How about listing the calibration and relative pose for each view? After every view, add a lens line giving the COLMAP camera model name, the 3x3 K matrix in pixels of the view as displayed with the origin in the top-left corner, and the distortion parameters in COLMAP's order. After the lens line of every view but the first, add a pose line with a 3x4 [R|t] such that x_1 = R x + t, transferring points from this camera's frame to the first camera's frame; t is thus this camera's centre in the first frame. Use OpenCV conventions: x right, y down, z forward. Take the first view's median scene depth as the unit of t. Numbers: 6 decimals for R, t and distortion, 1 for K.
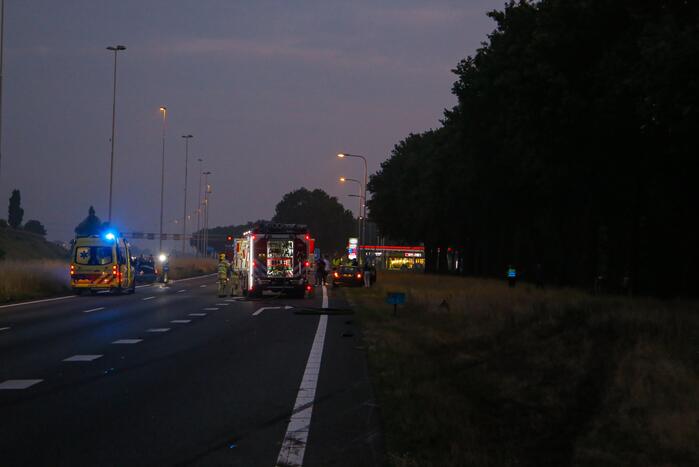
lens RADIAL K [[1177.0, 0, 349.5], [0, 1177.0, 233.5], [0, 0, 1]] dist [0.082128, 0.111611]
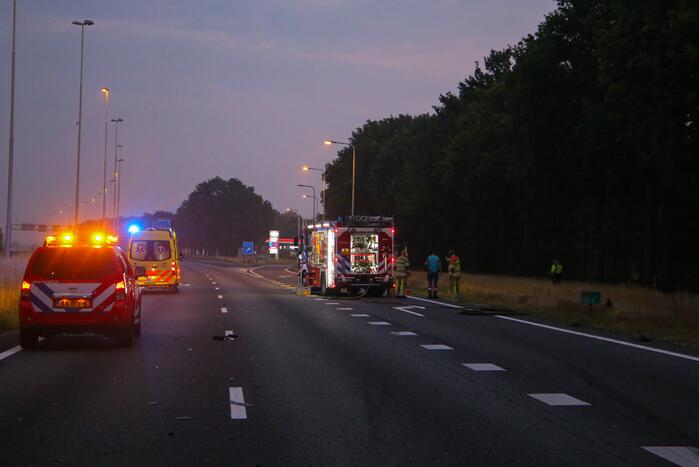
lens RADIAL K [[1244.4, 0, 349.5], [0, 1244.4, 233.5], [0, 0, 1]] dist [0.144593, 0.064336]
pose [[0.996337, 0.002796, 0.085465, -0.081320], [-0.003319, 0.999977, 0.005979, -0.000275], [-0.085446, -0.006241, 0.996323, 0.012626]]
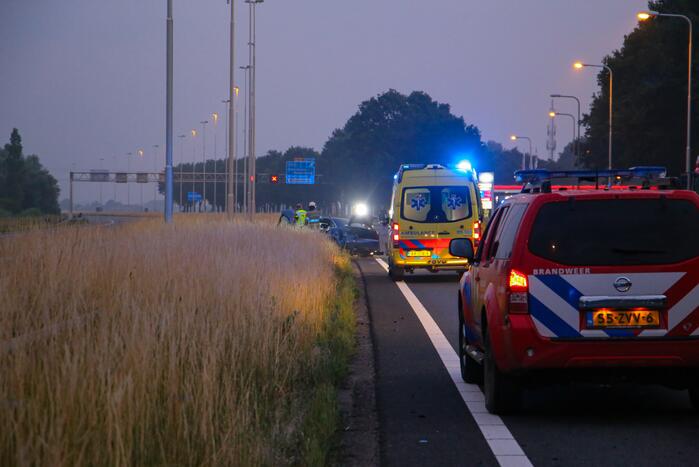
lens RADIAL K [[1933.0, 0, 349.5], [0, 1933.0, 233.5], [0, 0, 1]] dist [0.541046, -0.115216]
pose [[0.999239, -0.021173, -0.032745, -0.126889], [0.022269, 0.999191, 0.033499, 0.001247], [0.032009, -0.034203, 0.998902, 0.082479]]
